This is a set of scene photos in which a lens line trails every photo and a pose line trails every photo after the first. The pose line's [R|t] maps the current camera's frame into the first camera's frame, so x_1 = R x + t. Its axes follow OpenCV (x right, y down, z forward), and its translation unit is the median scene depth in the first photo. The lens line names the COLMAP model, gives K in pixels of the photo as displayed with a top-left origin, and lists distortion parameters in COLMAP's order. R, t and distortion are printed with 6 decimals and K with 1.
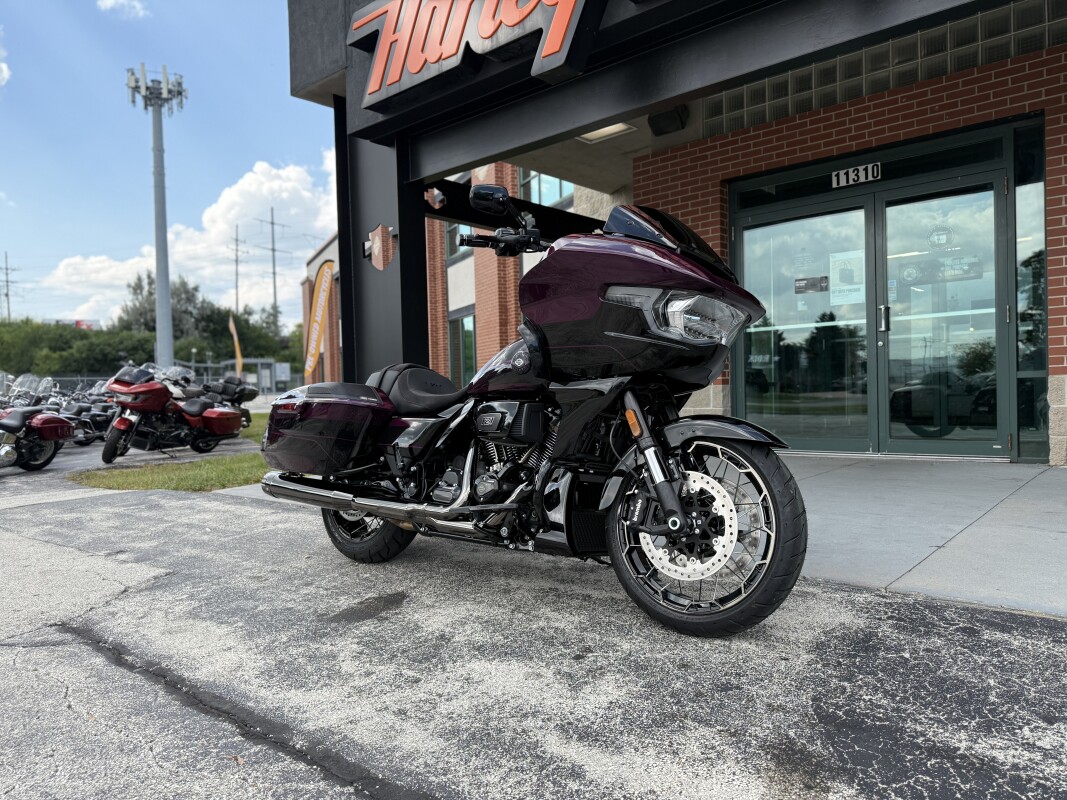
lens RADIAL K [[753.8, 0, 530.9], [0, 753.8, 405.9], [0, 0, 1]] dist [0.043880, -0.070949]
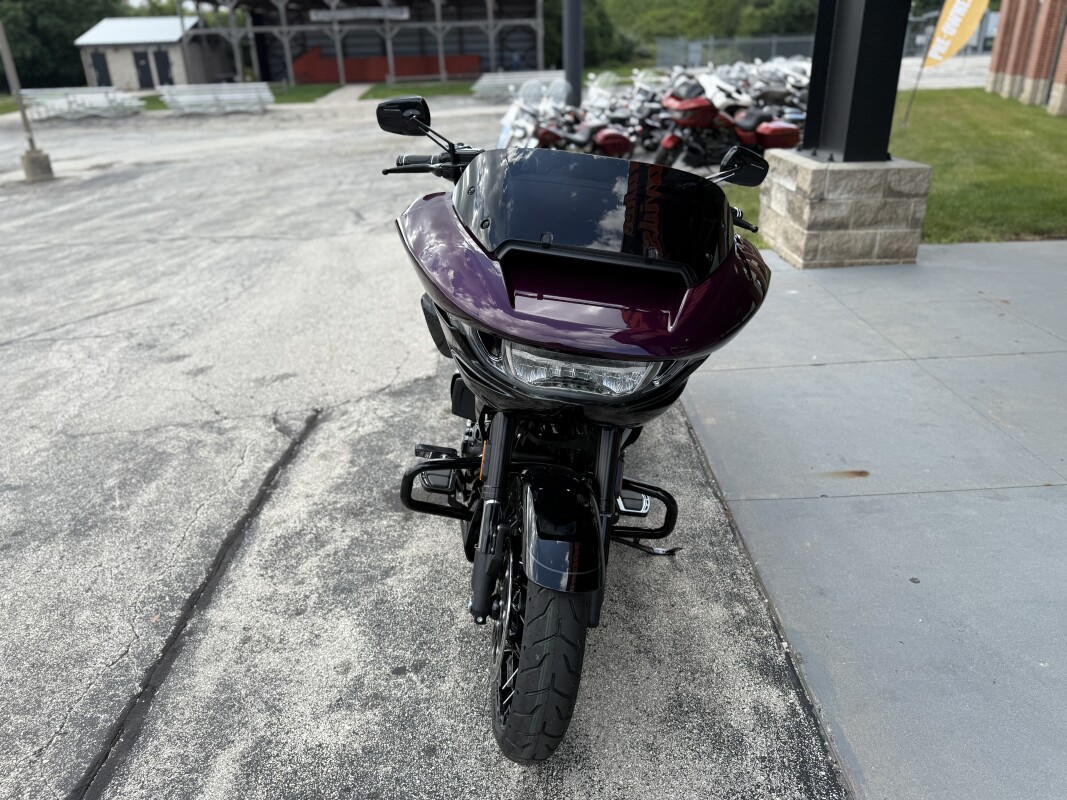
lens RADIAL K [[763.5, 0, 538.7], [0, 763.5, 396.0], [0, 0, 1]] dist [0.029154, -0.048908]
pose [[0.668263, 0.300988, -0.680317, 0.616355], [-0.001055, 0.914879, 0.403727, -0.315418], [0.743924, -0.269078, 0.611697, 0.530700]]
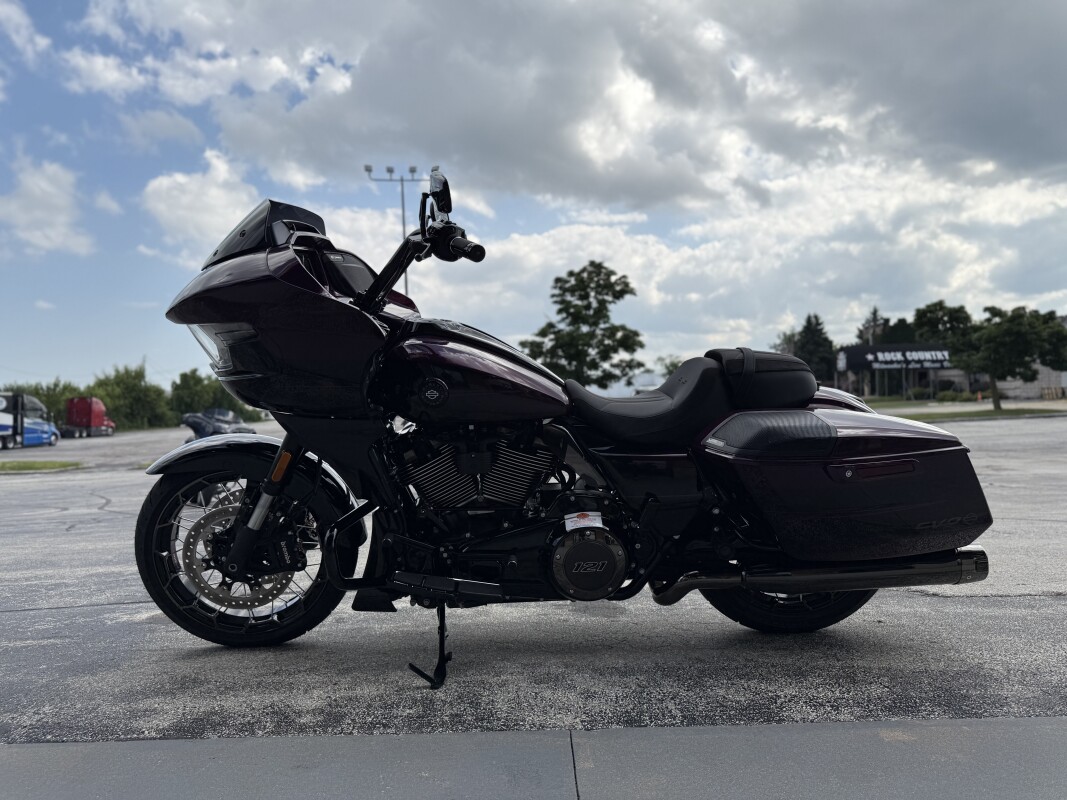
lens RADIAL K [[753.8, 0, 530.9], [0, 753.8, 405.9], [0, 0, 1]] dist [0.043880, -0.070949]
pose [[-0.734561, 0.053551, -0.676426, 0.548480], [0.035524, 0.998549, 0.040476, -0.046413], [0.677612, 0.005703, -0.735397, 1.780294]]
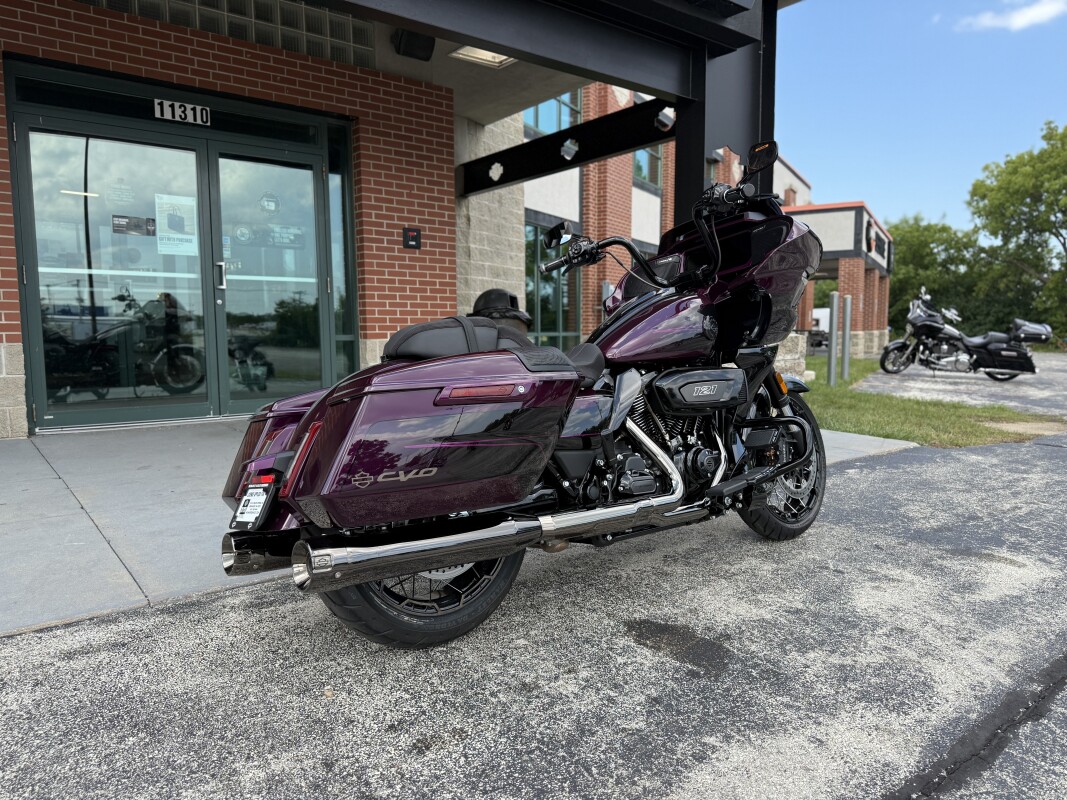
lens RADIAL K [[764.3, 0, 533.5], [0, 764.3, 400.0], [0, 0, 1]] dist [0.004811, -0.004548]
pose [[0.167124, -0.064578, 0.983819, -1.038956], [0.016160, 0.997898, 0.062757, -0.029887], [-0.985803, 0.005410, 0.167816, 1.075737]]
